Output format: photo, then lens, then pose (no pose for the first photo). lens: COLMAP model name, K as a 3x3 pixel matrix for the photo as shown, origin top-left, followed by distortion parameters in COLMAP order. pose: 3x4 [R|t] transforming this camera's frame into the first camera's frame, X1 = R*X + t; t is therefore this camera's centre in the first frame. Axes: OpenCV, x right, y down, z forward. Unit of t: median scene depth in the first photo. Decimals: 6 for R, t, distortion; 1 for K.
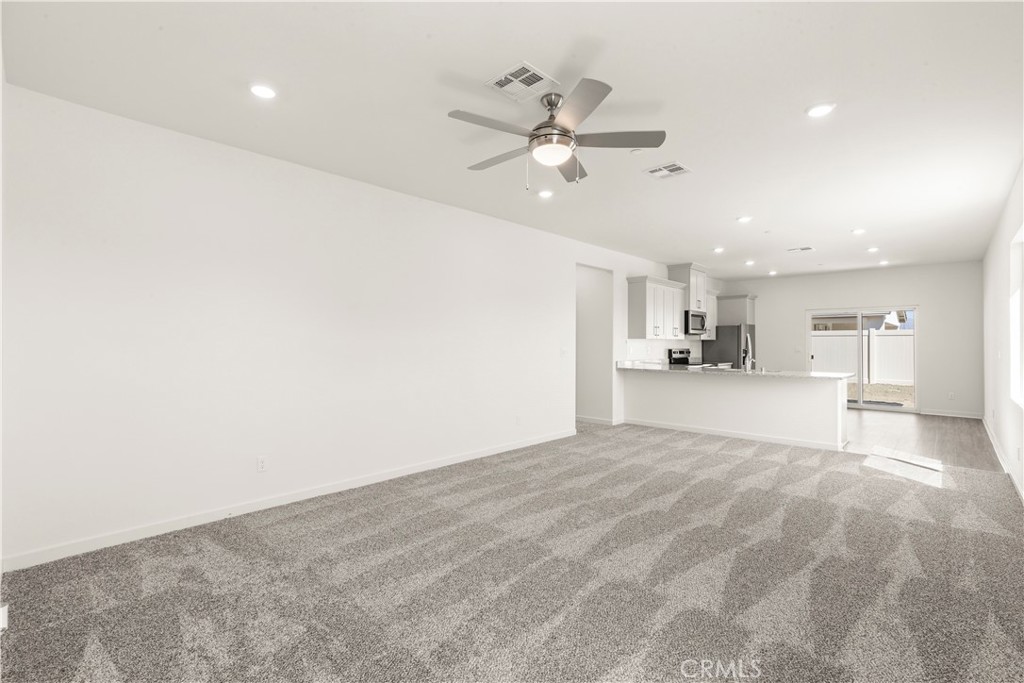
lens RADIAL K [[460.4, 0, 514.6], [0, 460.4, 341.1], [0, 0, 1]] dist [-0.010306, 0.000039]
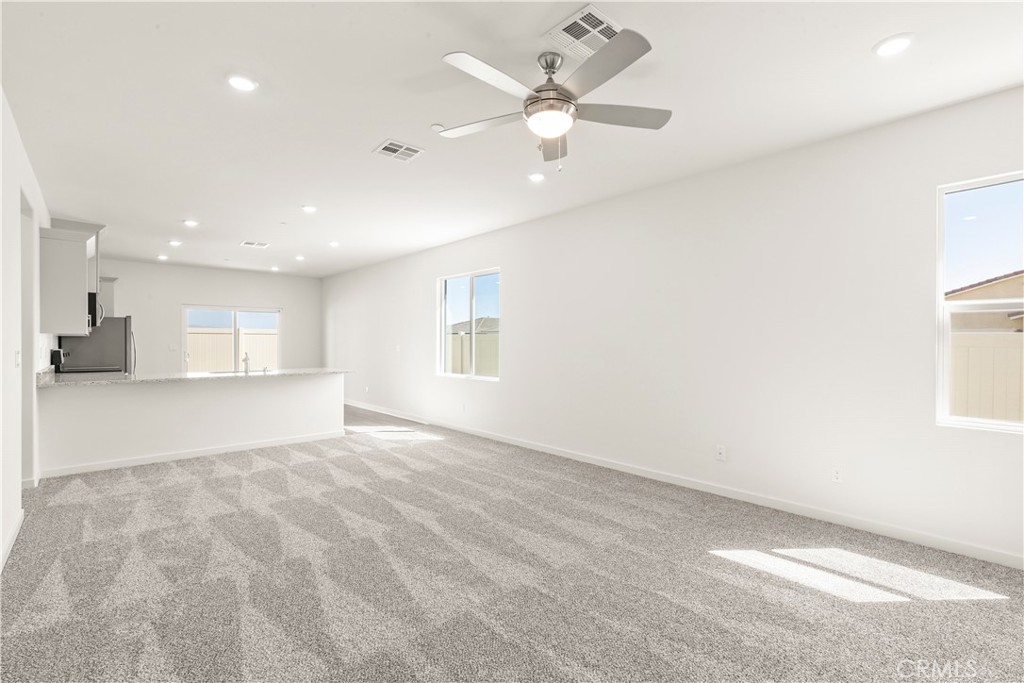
lens RADIAL K [[460.4, 0, 514.4], [0, 460.4, 343.1], [0, 0, 1]] dist [-0.010306, 0.000039]
pose [[0.074316, -0.003772, 0.997228, -0.553547], [-0.005898, 0.999974, 0.004222, 0.003667], [-0.997217, -0.006195, 0.074291, 0.694949]]
